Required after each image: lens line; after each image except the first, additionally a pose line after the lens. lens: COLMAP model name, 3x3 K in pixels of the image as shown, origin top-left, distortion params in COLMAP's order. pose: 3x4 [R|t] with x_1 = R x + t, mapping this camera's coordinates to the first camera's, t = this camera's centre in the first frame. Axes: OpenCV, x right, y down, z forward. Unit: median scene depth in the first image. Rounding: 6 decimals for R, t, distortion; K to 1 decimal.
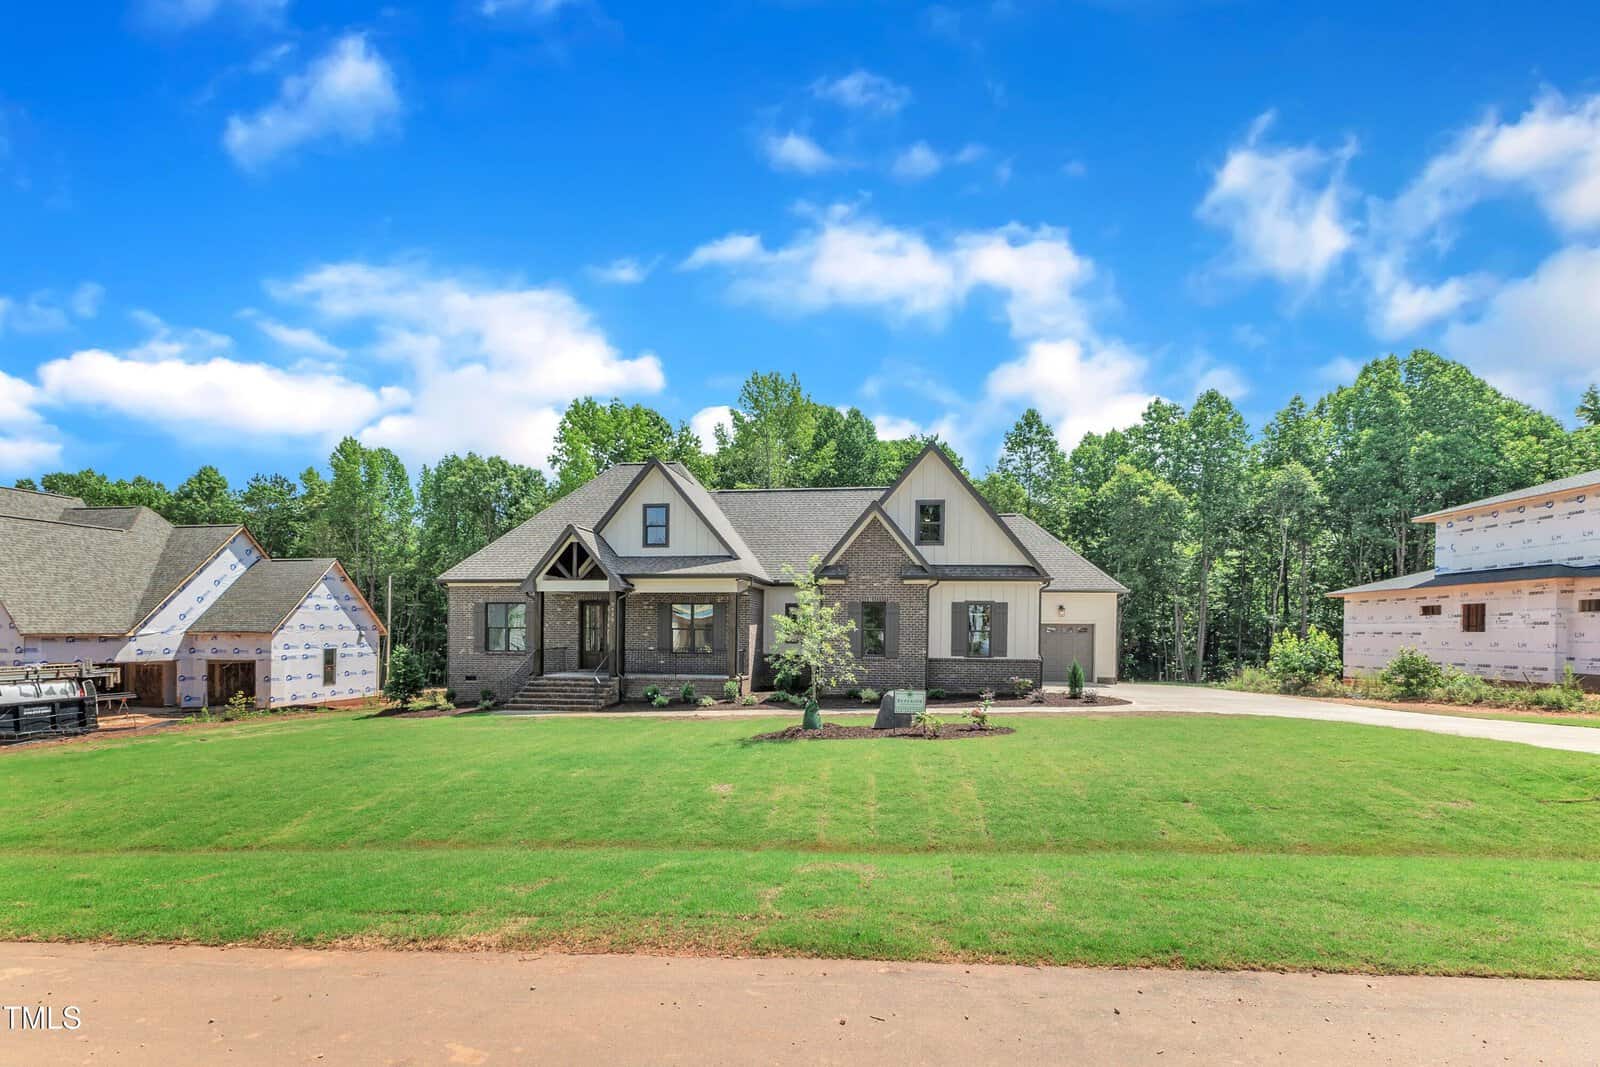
lens RADIAL K [[682.2, 0, 799.8], [0, 682.2, 585.4], [0, 0, 1]] dist [0.002134, -0.000010]
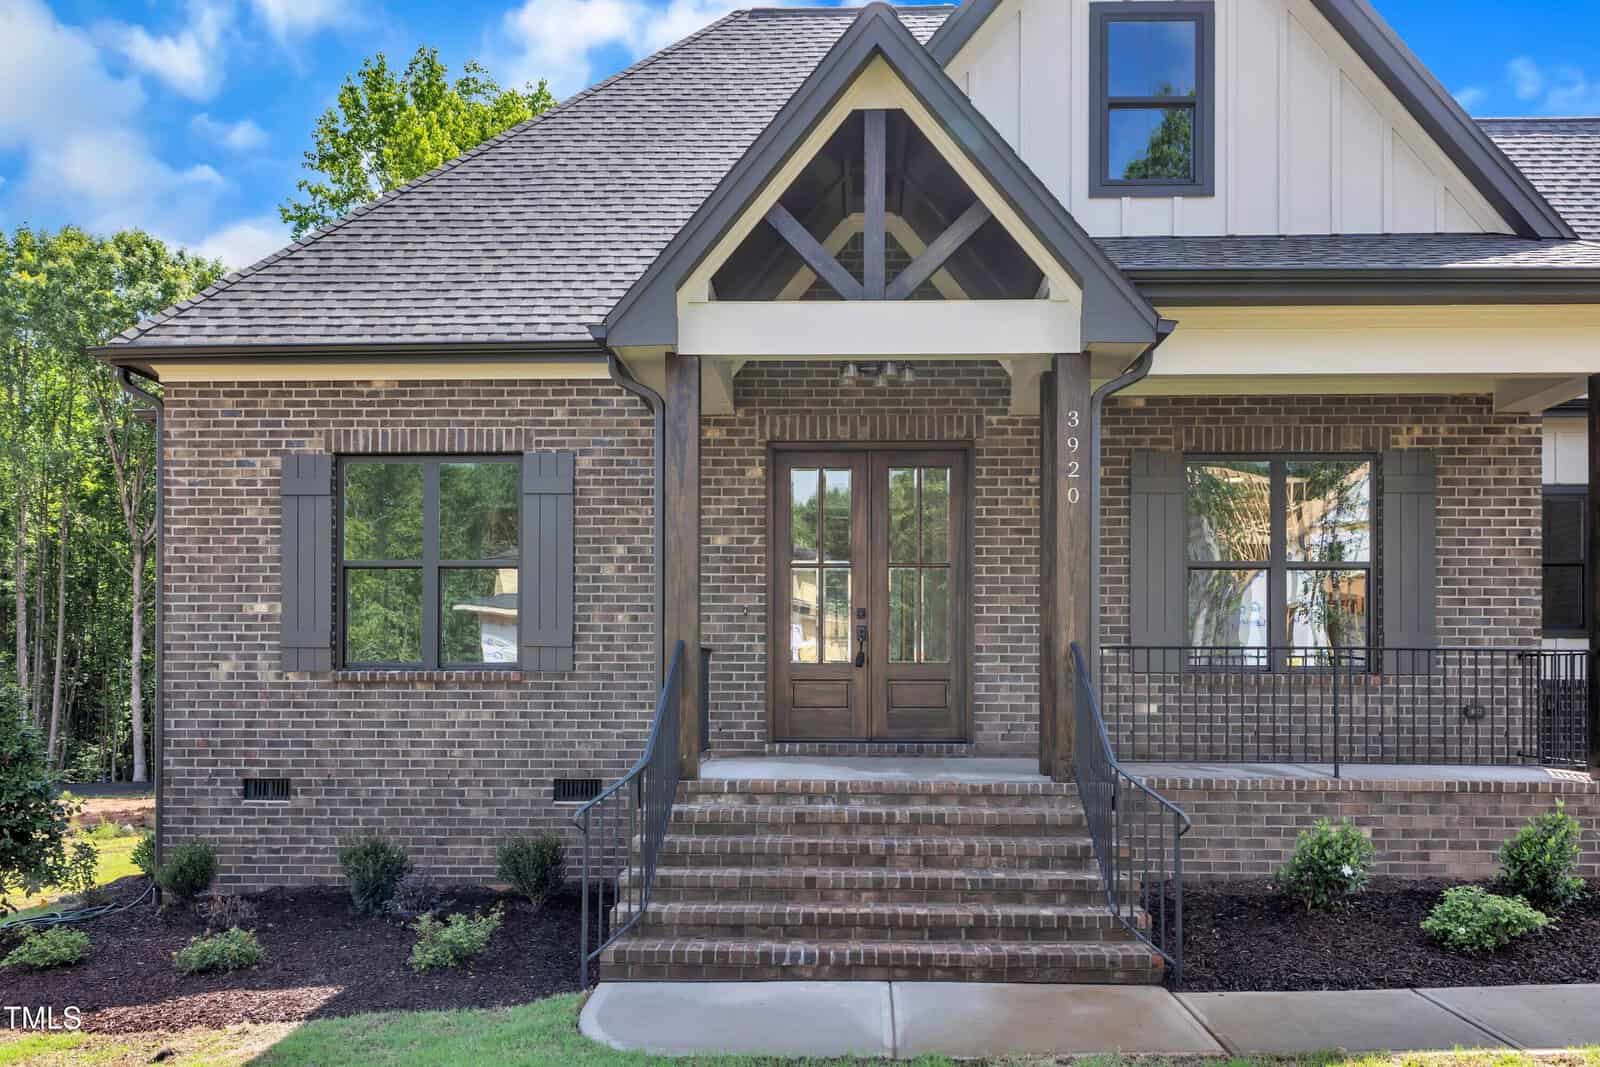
lens RADIAL K [[1288.2, 0, 803.0], [0, 1288.2, 591.9], [0, 0, 1]] dist [0.003735, -0.004762]
pose [[0.995302, 0.003738, 0.096750, -0.355688], [-0.004007, 0.999989, 0.002587, 0.071111], [-0.096739, -0.002963, 0.995305, 0.573770]]
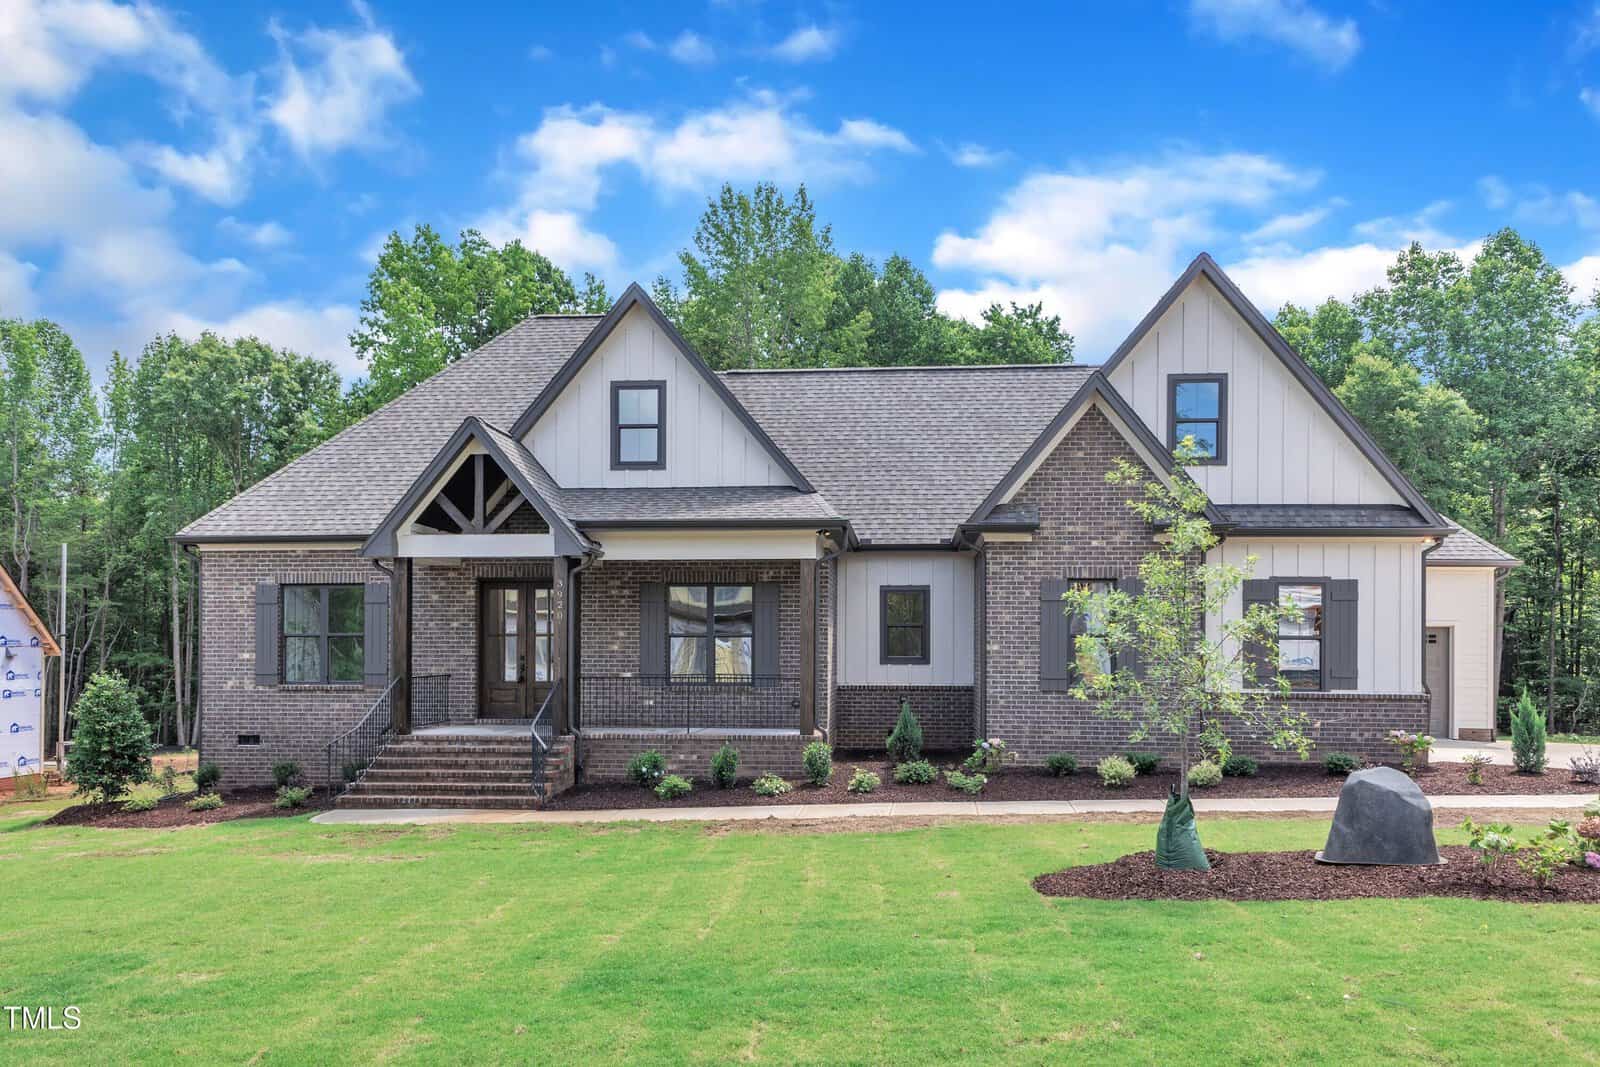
lens RADIAL K [[1123.1, 0, 802.0], [0, 1123.1, 579.6], [0, 0, 1]] dist [0.063571, -0.077309]
pose [[0.999066, -0.001809, 0.043181, -0.126041], [0.001607, 0.999988, 0.004706, 0.019315], [-0.043189, -0.004632, 0.999056, 0.179752]]
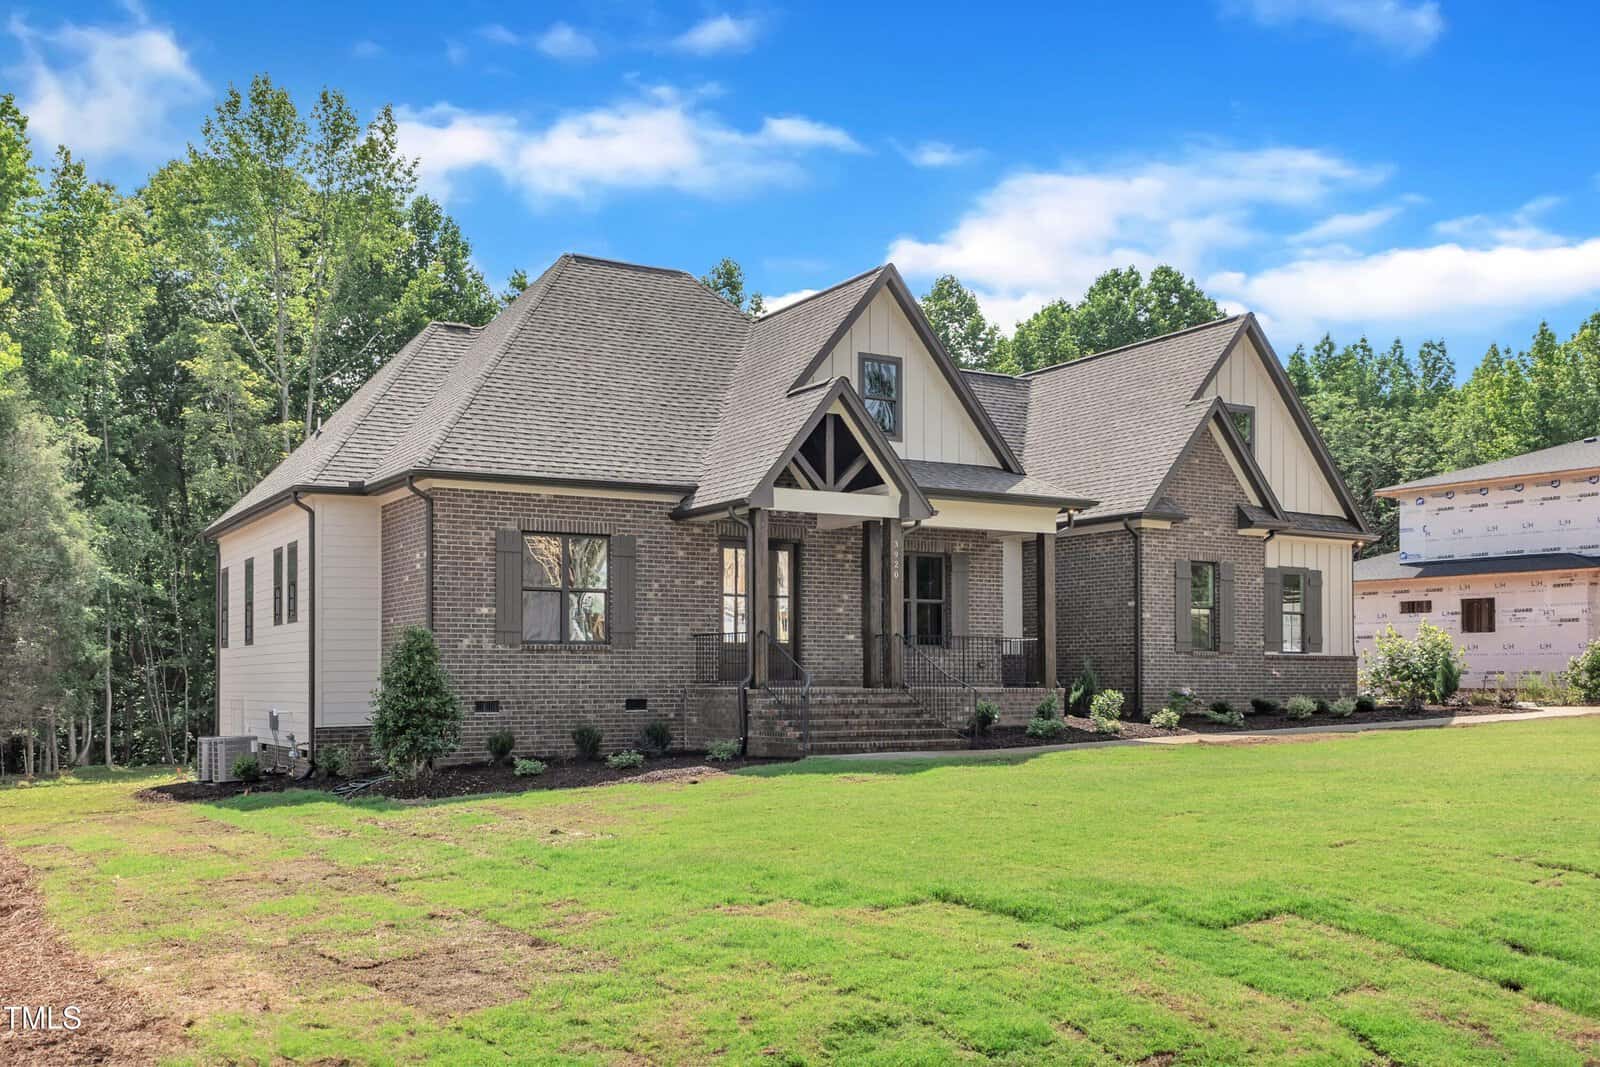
lens RADIAL K [[1376.6, 0, 656.7], [0, 1376.6, 531.6], [0, 0, 1]] dist [-0.001790, -0.012268]
pose [[0.822927, 0.053205, 0.565651, -0.906855], [-0.035250, 0.998469, -0.042632, 0.061605], [-0.567053, 0.015144, 0.823542, 0.237402]]
